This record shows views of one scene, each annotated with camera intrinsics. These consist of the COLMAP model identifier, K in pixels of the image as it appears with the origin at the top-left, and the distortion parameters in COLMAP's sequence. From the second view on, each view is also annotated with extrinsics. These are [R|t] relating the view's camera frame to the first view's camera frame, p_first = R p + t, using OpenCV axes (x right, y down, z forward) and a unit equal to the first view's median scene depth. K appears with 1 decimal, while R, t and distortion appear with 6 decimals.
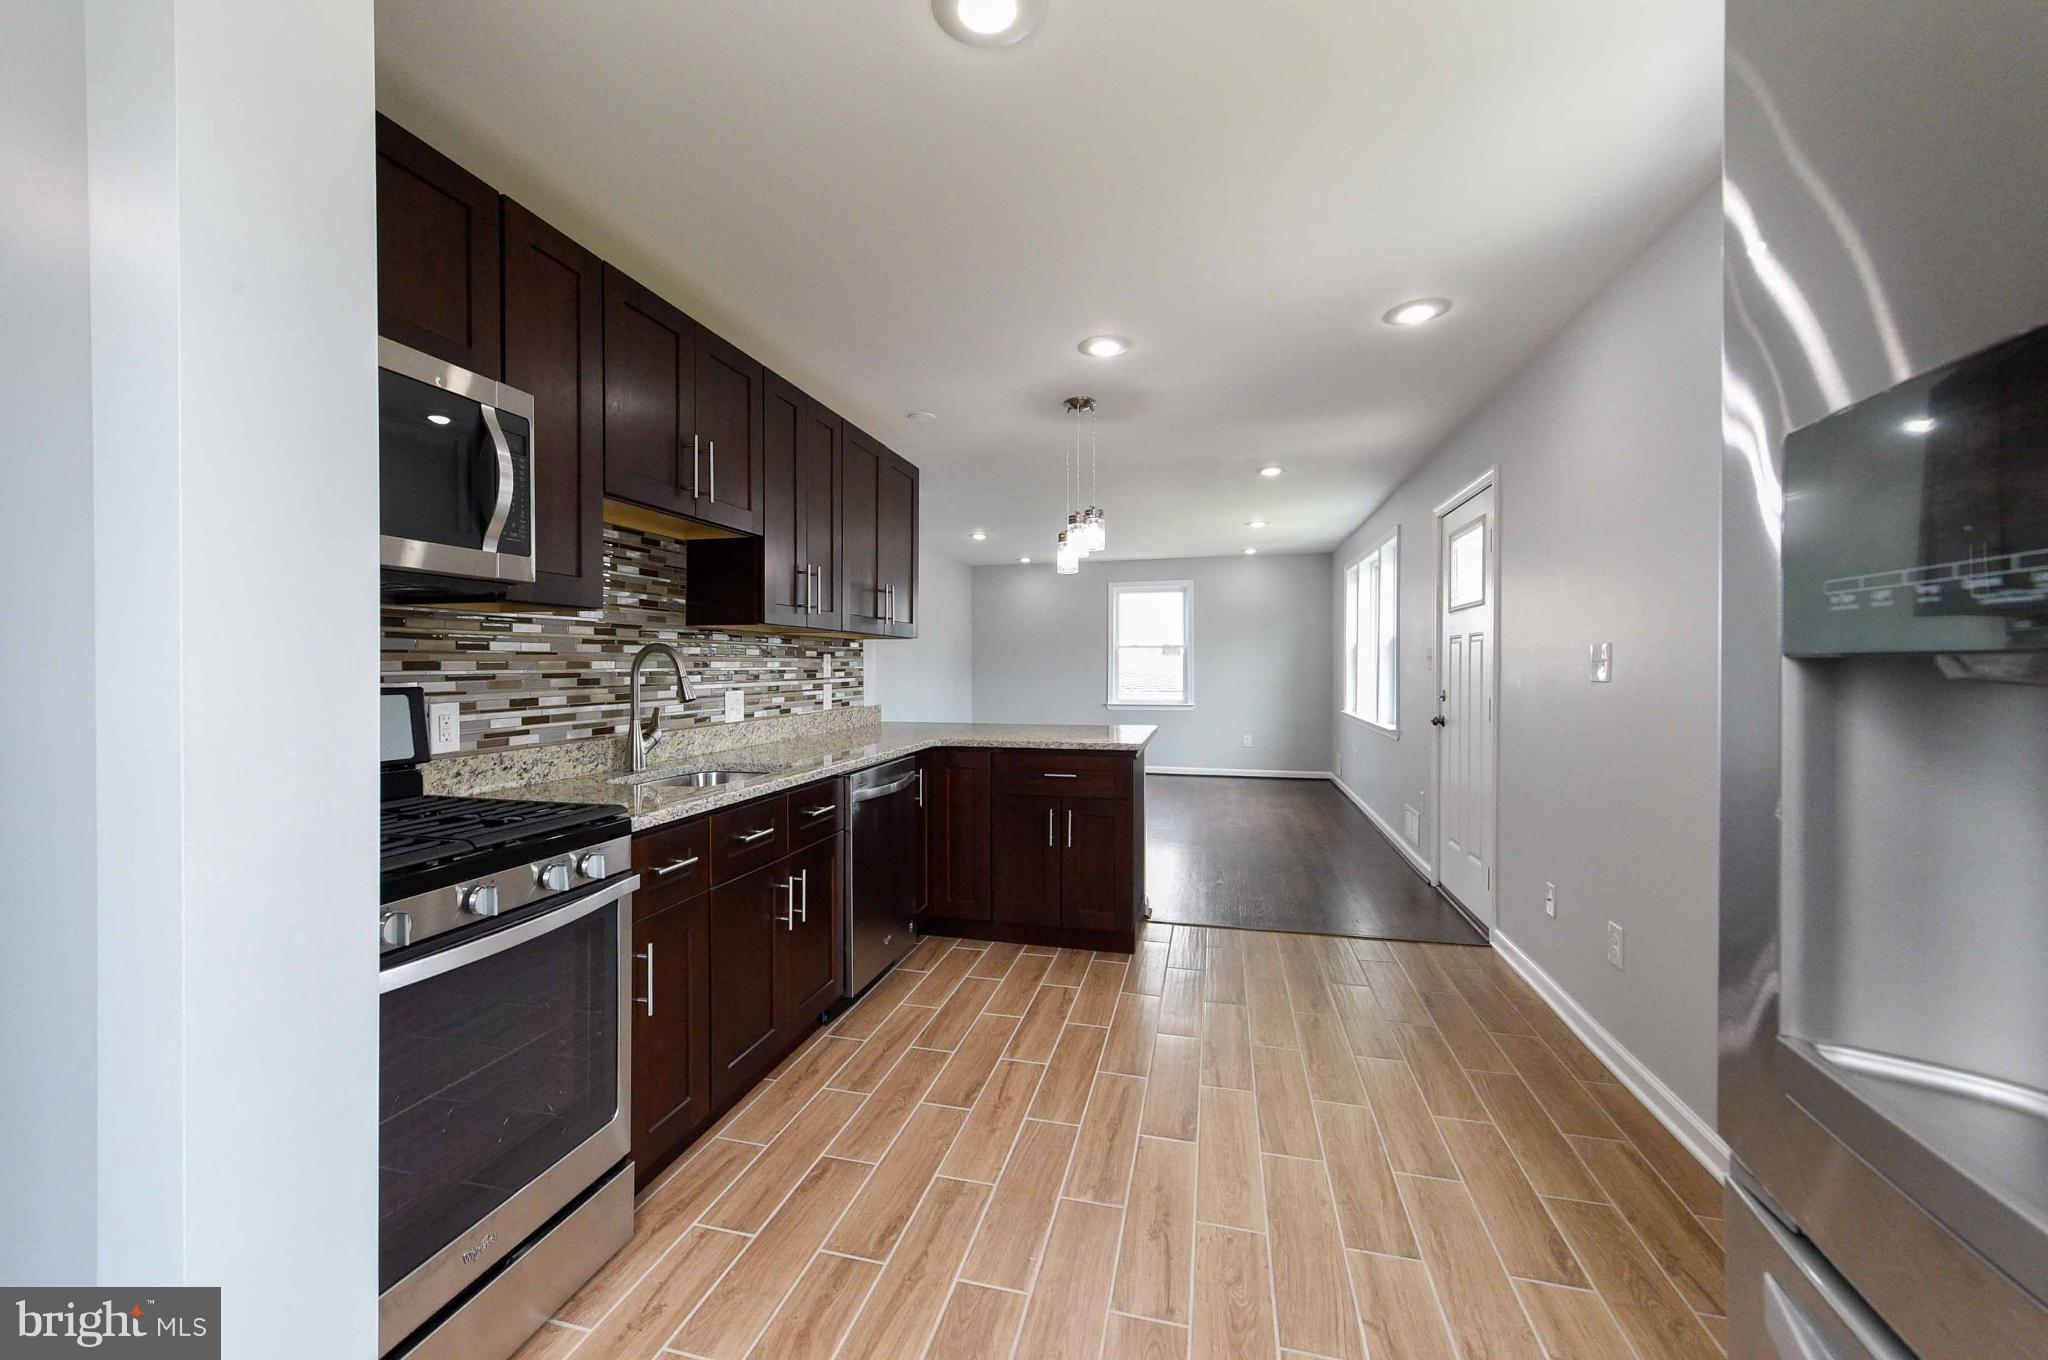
lens RADIAL K [[797.5, 0, 1013.7], [0, 797.5, 672.8], [0, 0, 1]] dist [0.001065, 0.000007]
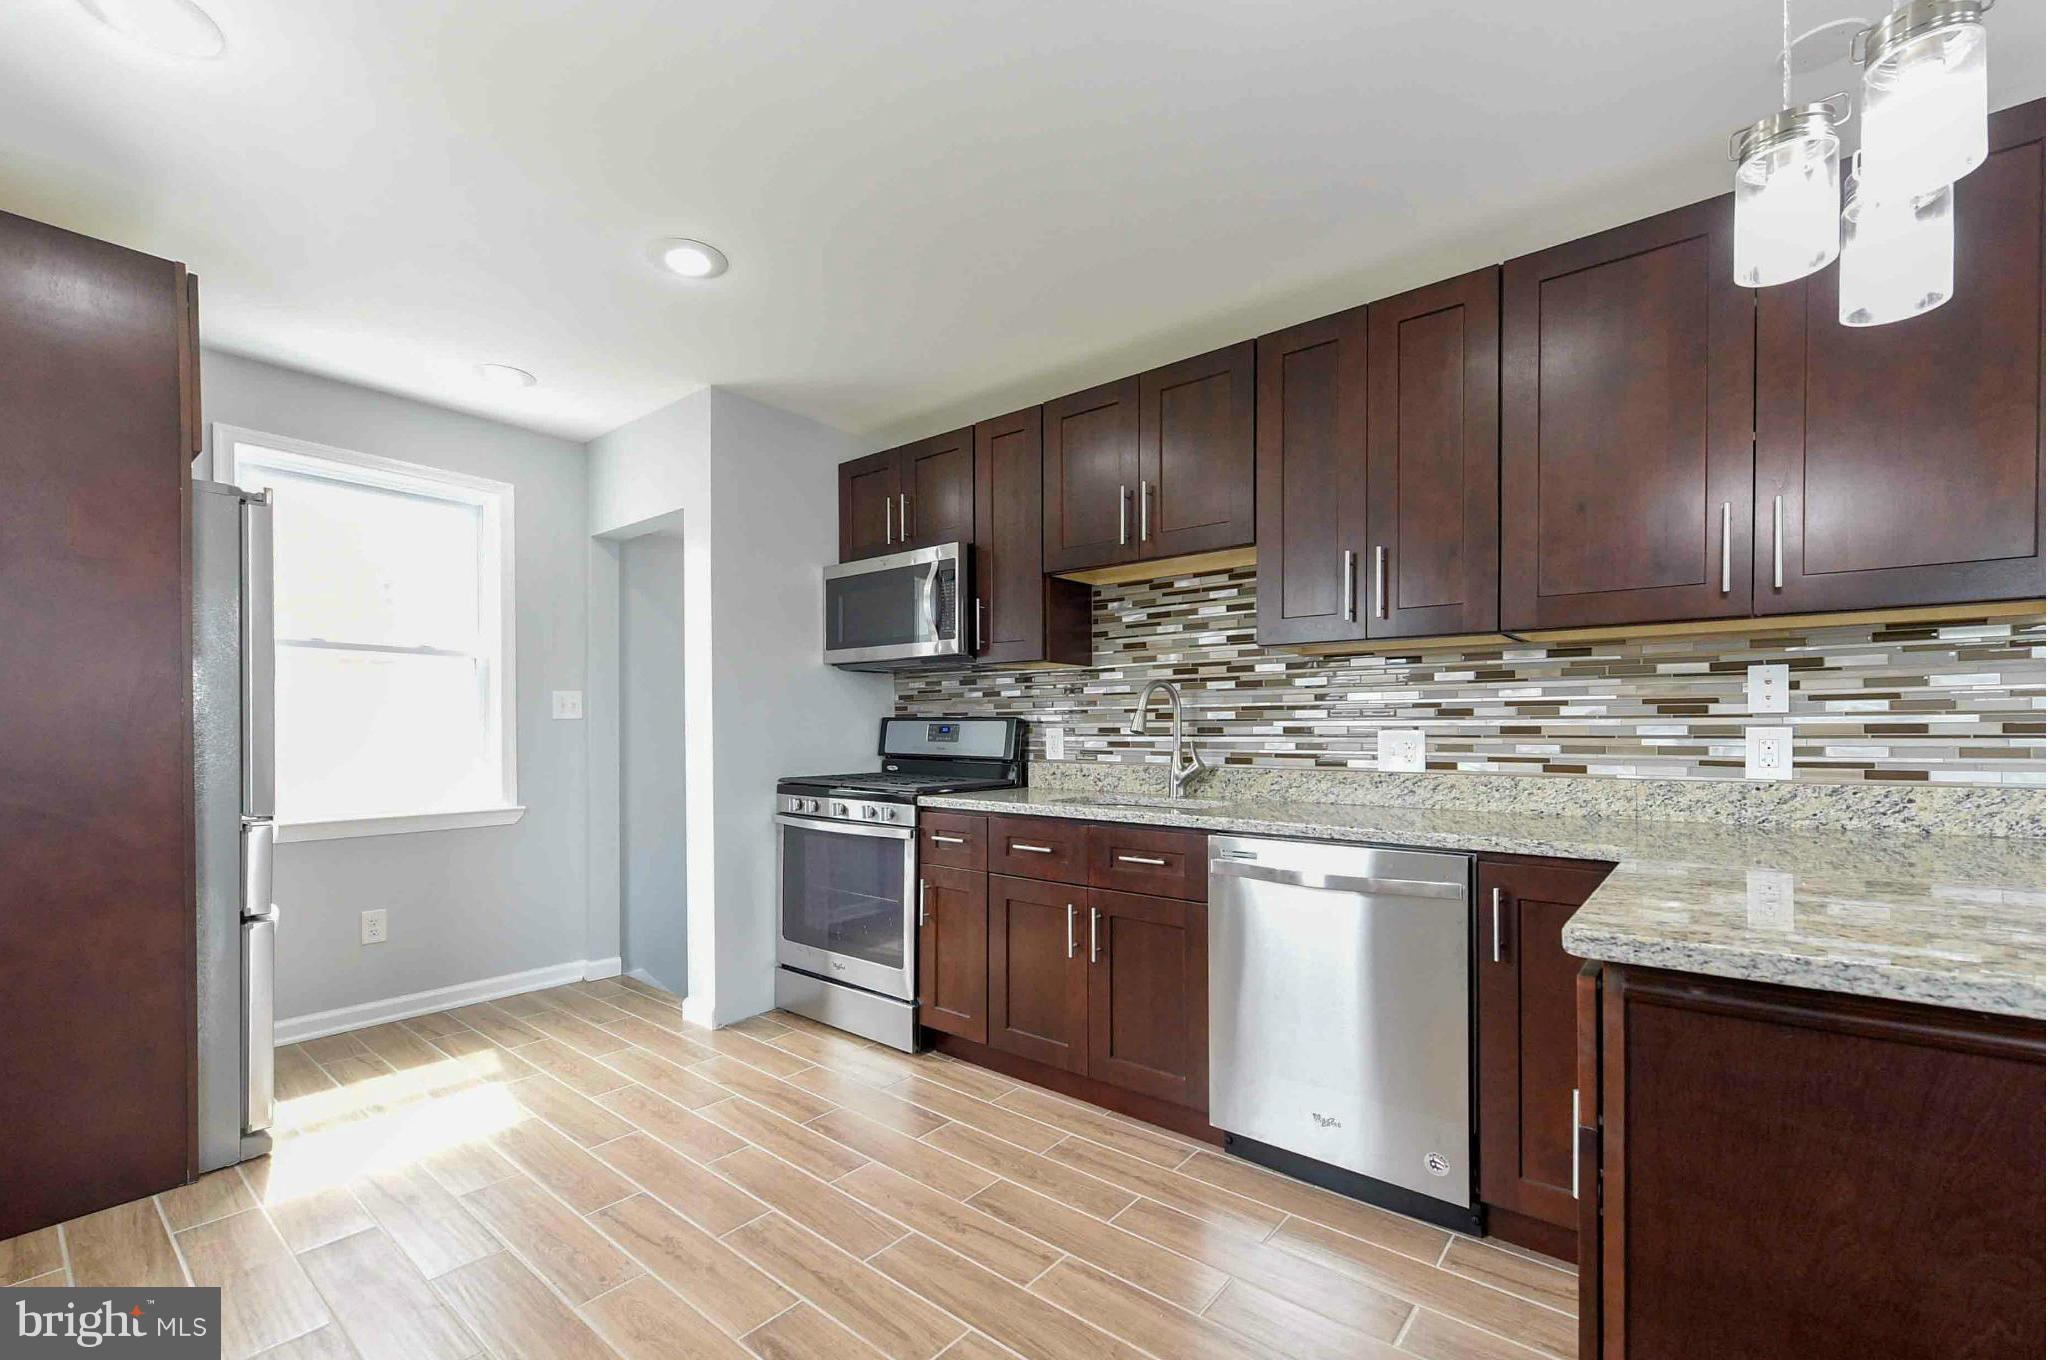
lens RADIAL K [[860.0, 0, 1012.6], [0, 860.0, 731.8], [0, 0, 1]] dist [-0.005077, -0.000681]
pose [[-0.413417, 0.001151, -0.910541, 0.699523], [-0.008134, 0.999955, 0.004957, 0.029970], [0.910505, 0.009455, -0.413389, 1.299944]]
